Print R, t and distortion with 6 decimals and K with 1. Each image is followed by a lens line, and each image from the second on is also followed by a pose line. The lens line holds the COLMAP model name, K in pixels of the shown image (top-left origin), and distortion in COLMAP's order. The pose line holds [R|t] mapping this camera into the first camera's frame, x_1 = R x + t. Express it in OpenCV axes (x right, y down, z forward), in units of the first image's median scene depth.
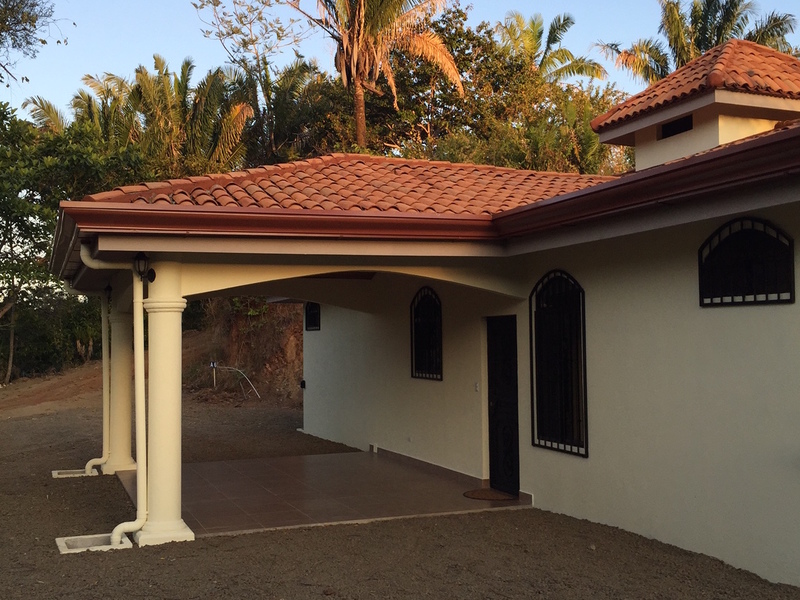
lens RADIAL K [[910.4, 0, 398.7], [0, 910.4, 297.4], [0, 0, 1]] dist [0.032507, 0.000000]
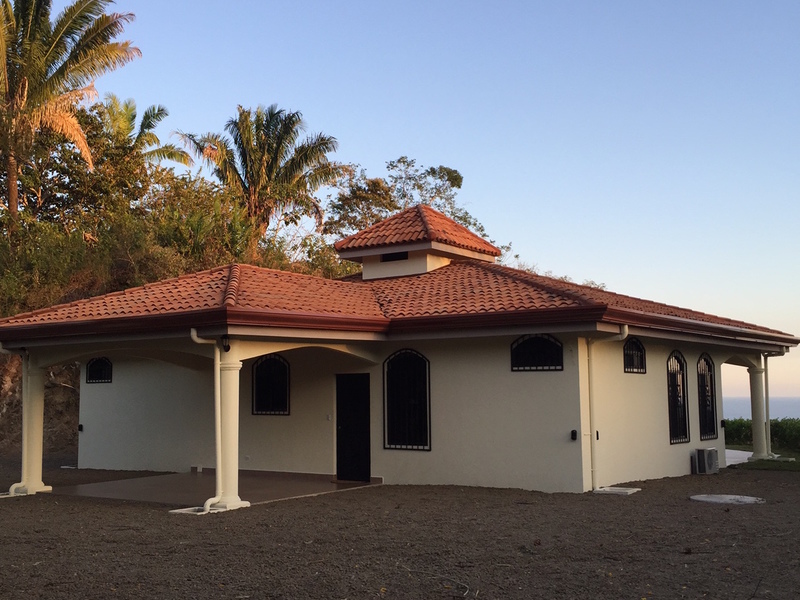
lens RADIAL K [[910.4, 0, 401.0], [0, 910.4, 300.4], [0, 0, 1]] dist [0.032507, 0.000000]
pose [[0.838693, 0.054016, 0.541920, -0.216631], [-0.022697, 0.997671, -0.064316, -0.002480], [-0.544132, 0.041642, 0.837966, -0.134507]]
